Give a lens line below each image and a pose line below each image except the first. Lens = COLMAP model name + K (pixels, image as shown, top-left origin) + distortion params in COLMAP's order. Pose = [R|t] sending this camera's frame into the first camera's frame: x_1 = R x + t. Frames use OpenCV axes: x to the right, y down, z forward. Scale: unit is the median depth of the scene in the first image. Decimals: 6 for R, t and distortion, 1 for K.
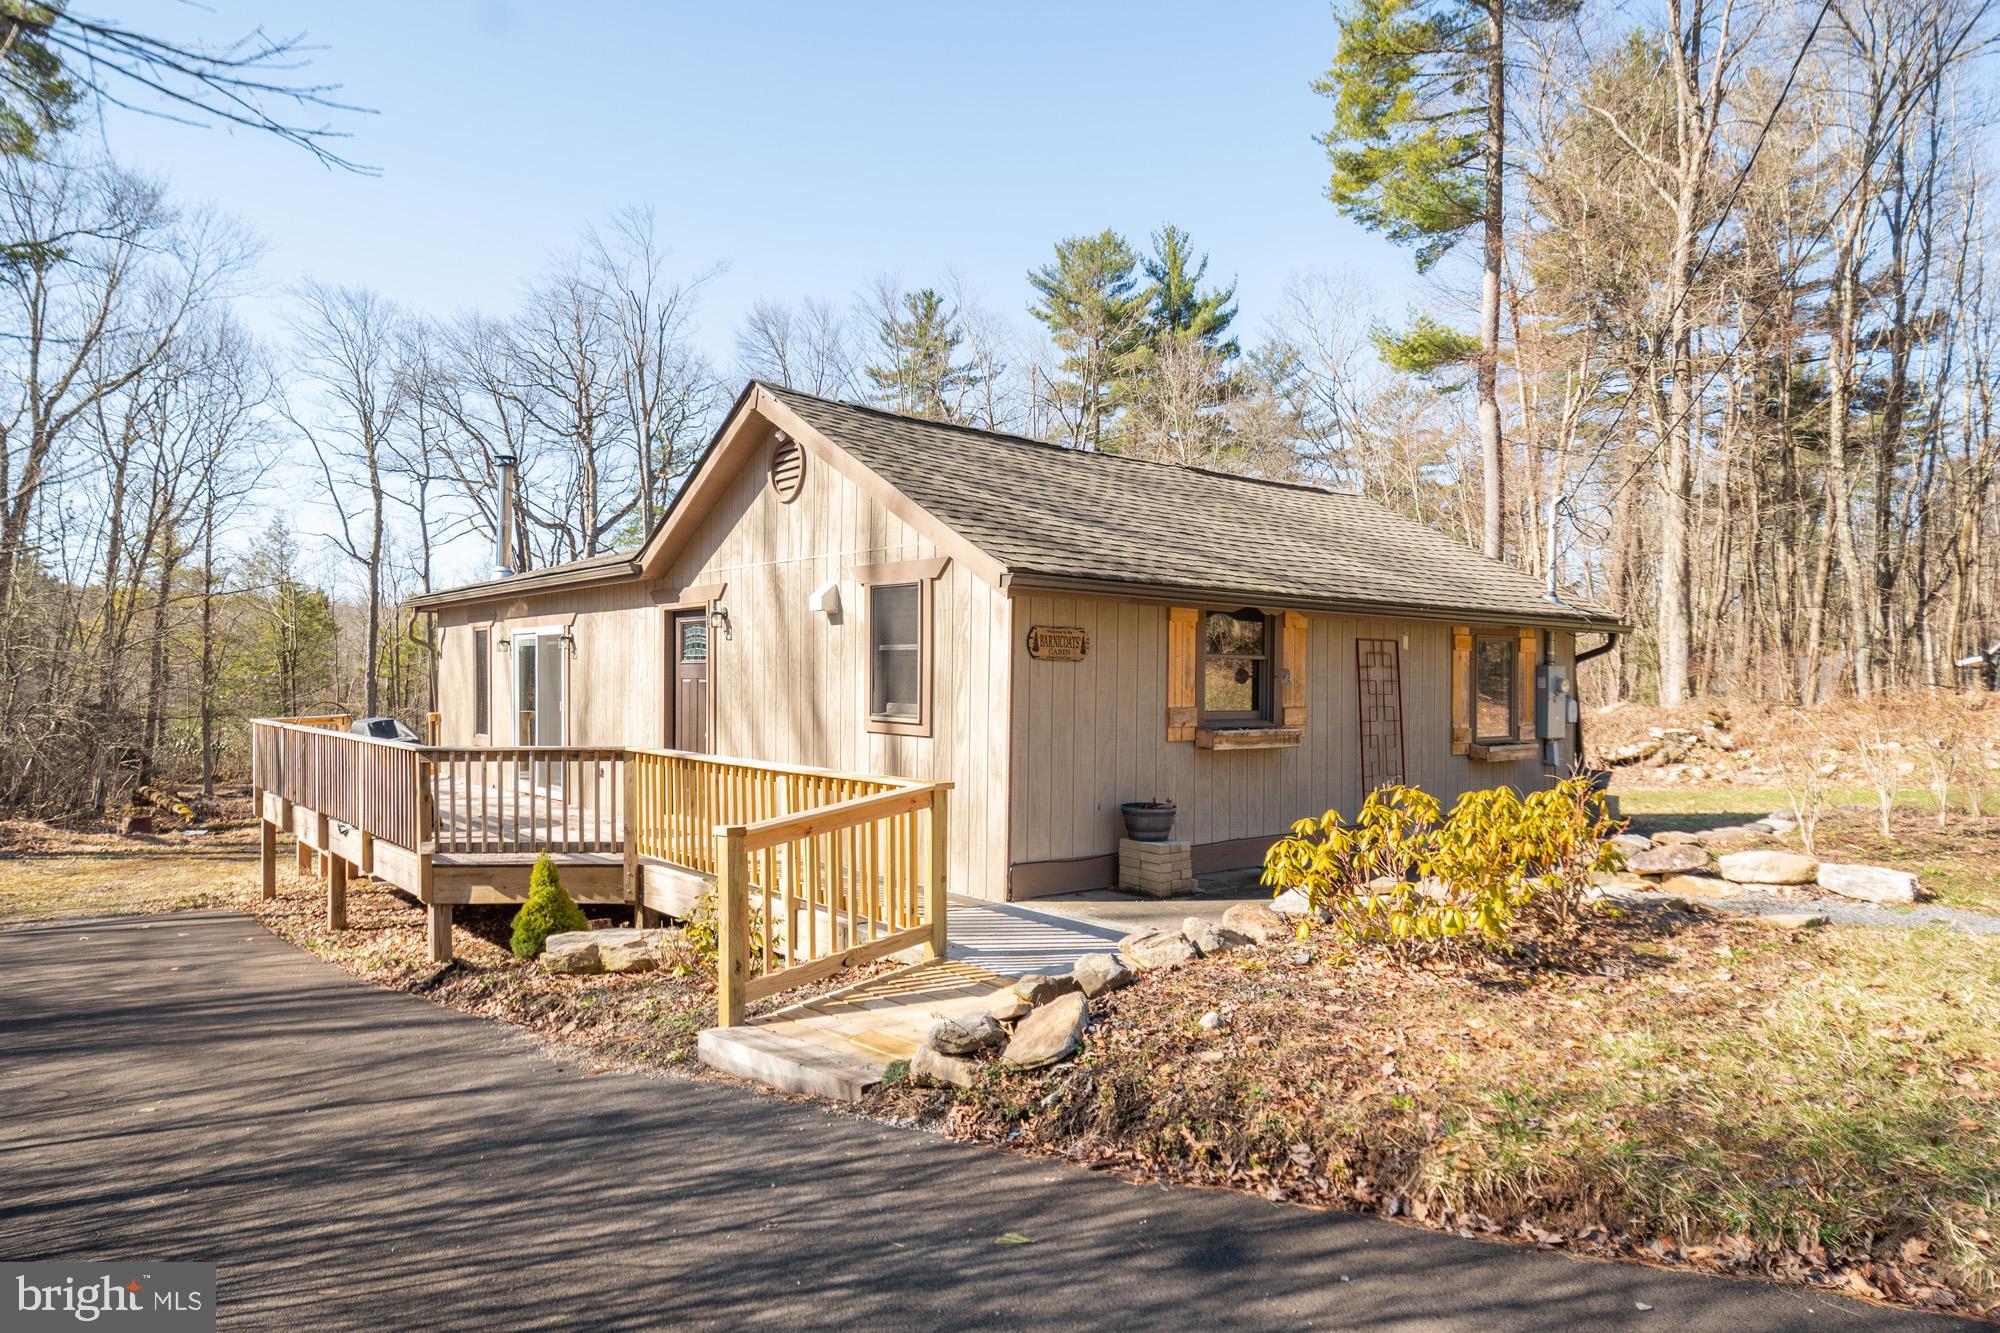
lens RADIAL K [[1197.2, 0, 1002.3], [0, 1197.2, 674.1], [0, 0, 1]] dist [0.003712, 0.000357]
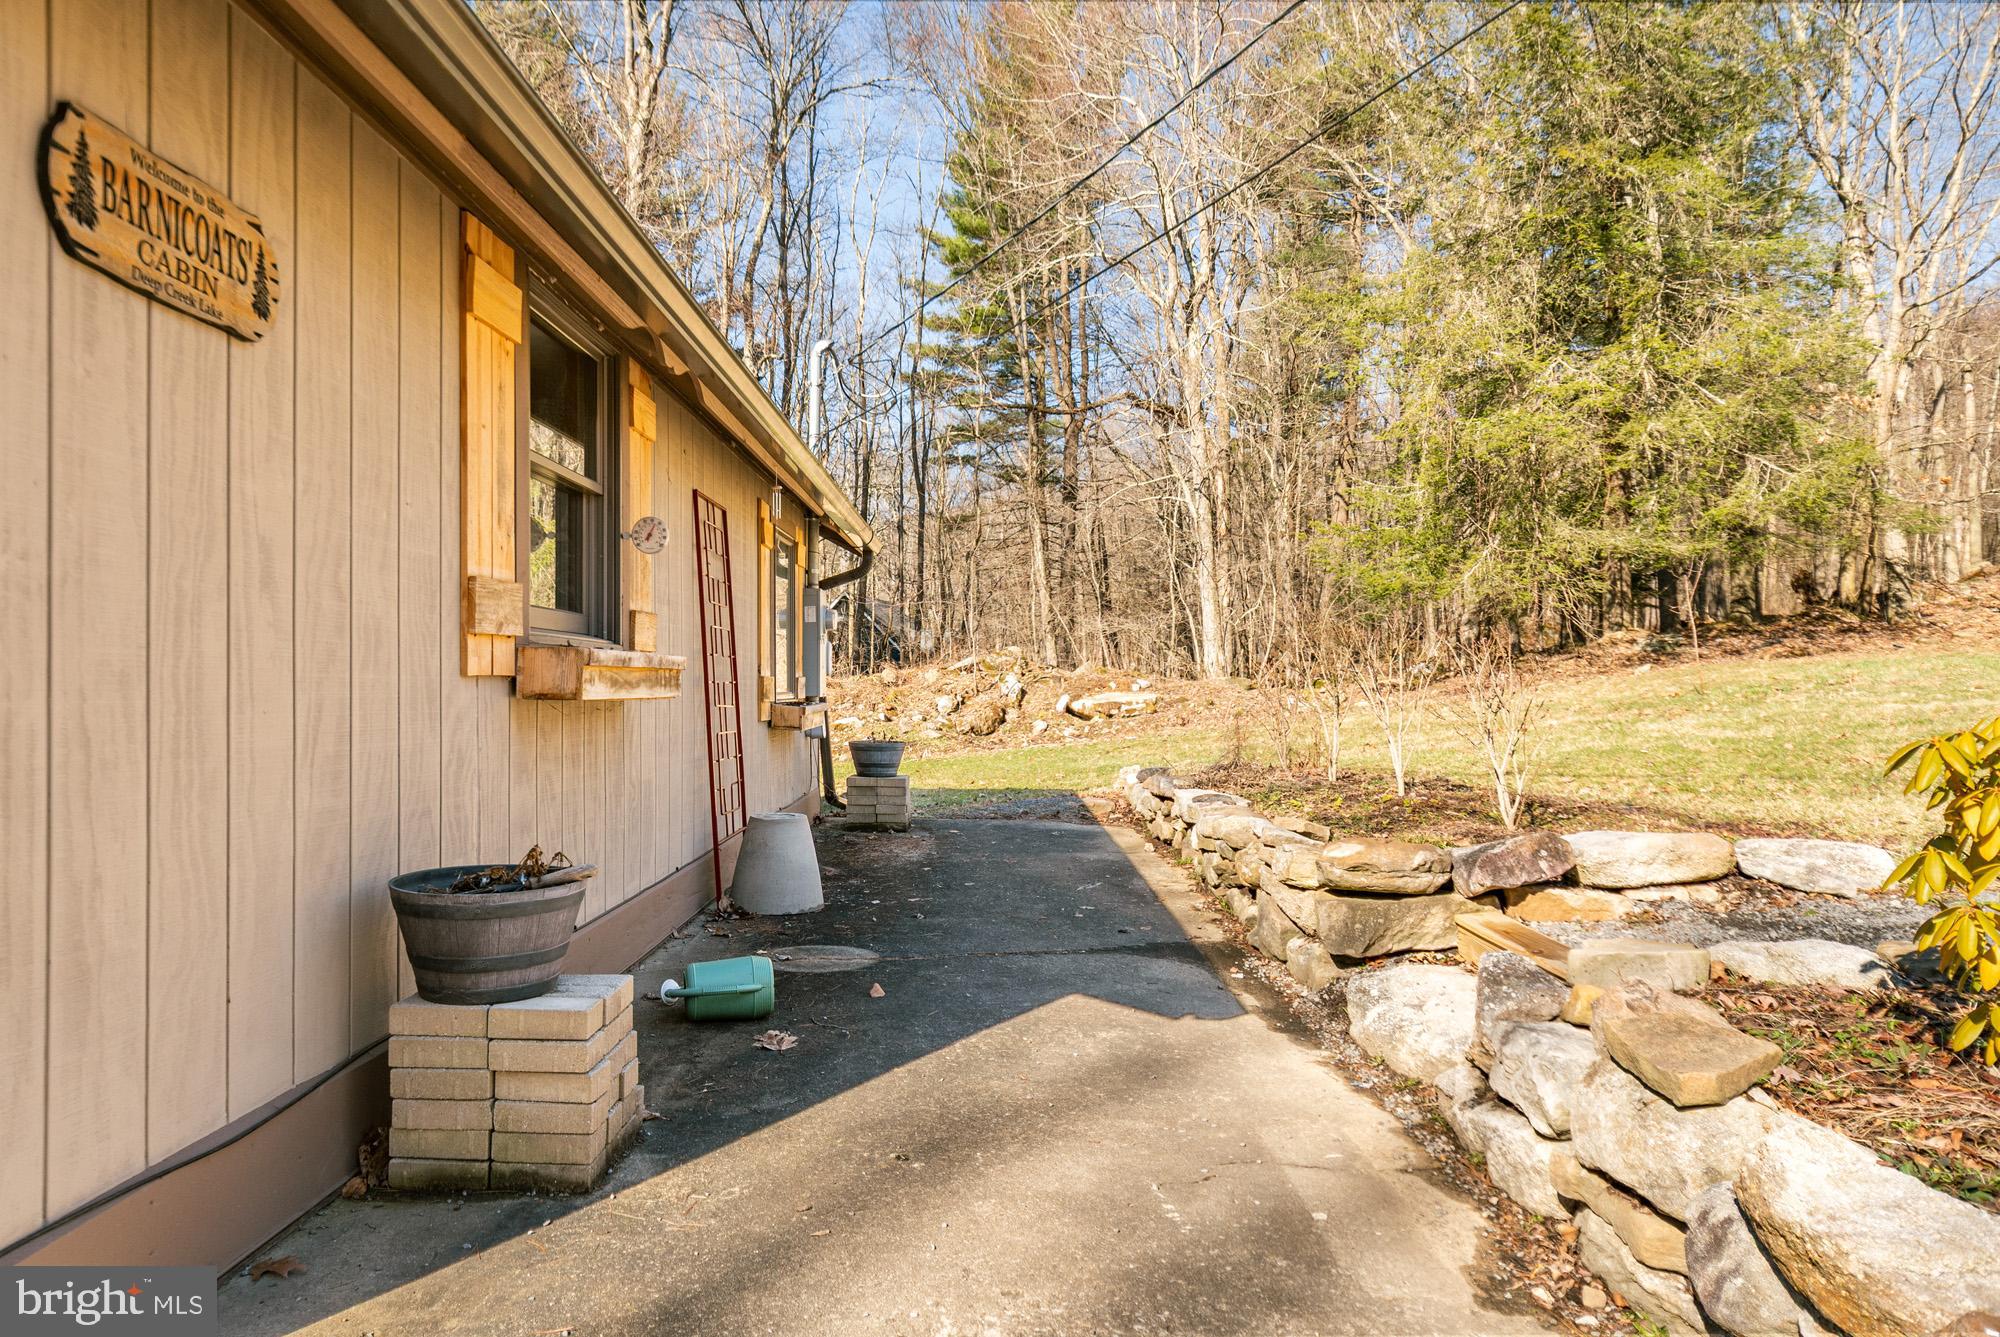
lens RADIAL K [[1279.0, 0, 996.9], [0, 1279.0, 685.6], [0, 0, 1]] dist [0.021578, 0.000273]
pose [[0.643167, -0.007983, 0.765684, -0.040307], [-0.001980, 0.999925, 0.012089, 0.054573], [-0.765723, -0.009291, 0.643103, 0.656856]]
